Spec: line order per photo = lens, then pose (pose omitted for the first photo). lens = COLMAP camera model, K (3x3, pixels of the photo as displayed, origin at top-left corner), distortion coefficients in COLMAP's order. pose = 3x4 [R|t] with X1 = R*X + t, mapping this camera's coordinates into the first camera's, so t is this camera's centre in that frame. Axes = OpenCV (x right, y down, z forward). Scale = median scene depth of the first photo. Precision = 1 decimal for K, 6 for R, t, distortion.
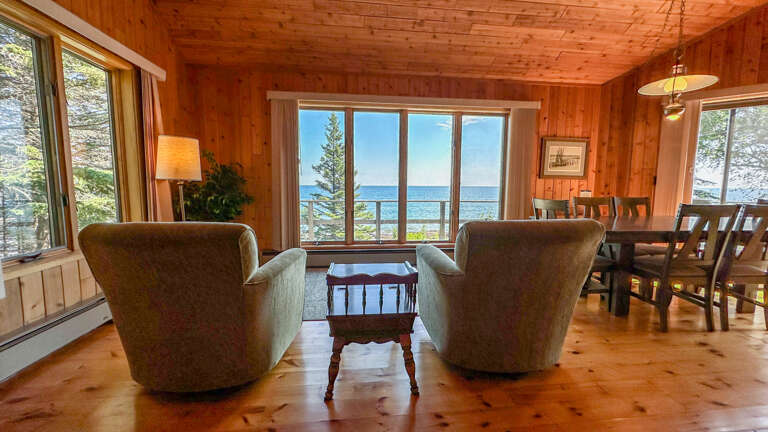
lens RADIAL K [[308.8, 0, 384.0], [0, 308.8, 216.0], [0, 0, 1]] dist [0.000111, 0.000212]
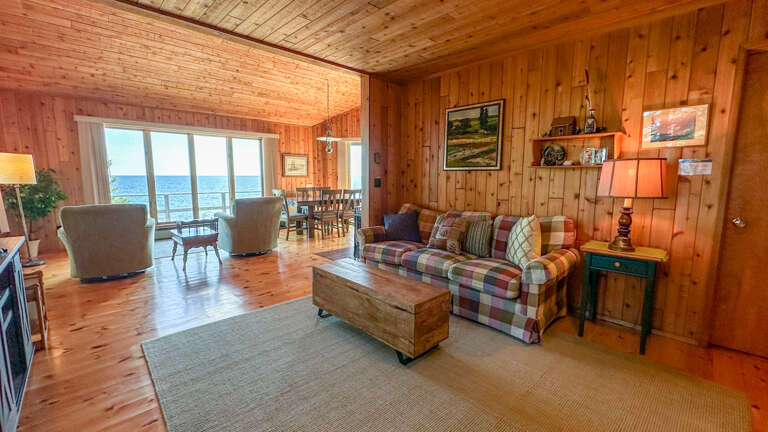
lens RADIAL K [[324.4, 0, 384.0], [0, 324.4, 216.0], [0, 0, 1]] dist [0.000747, 0.000166]
pose [[0.793652, -0.081092, 0.602944, -0.180815], [0.063910, 0.996706, 0.049926, 0.045300], [-0.605006, -0.001090, 0.796220, -0.868301]]
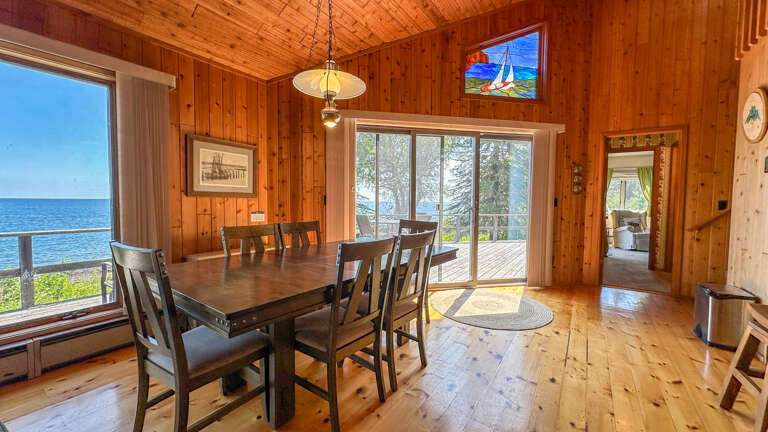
lens RADIAL K [[308.8, 0, 384.0], [0, 308.8, 216.0], [0, 0, 1]] dist [0.000111, 0.000212]
pose [[0.646322, -0.036991, 0.762168, 0.293834], [0.070740, 0.997428, -0.011578, -0.045309], [-0.759779, 0.061399, 0.647276, 0.282256]]
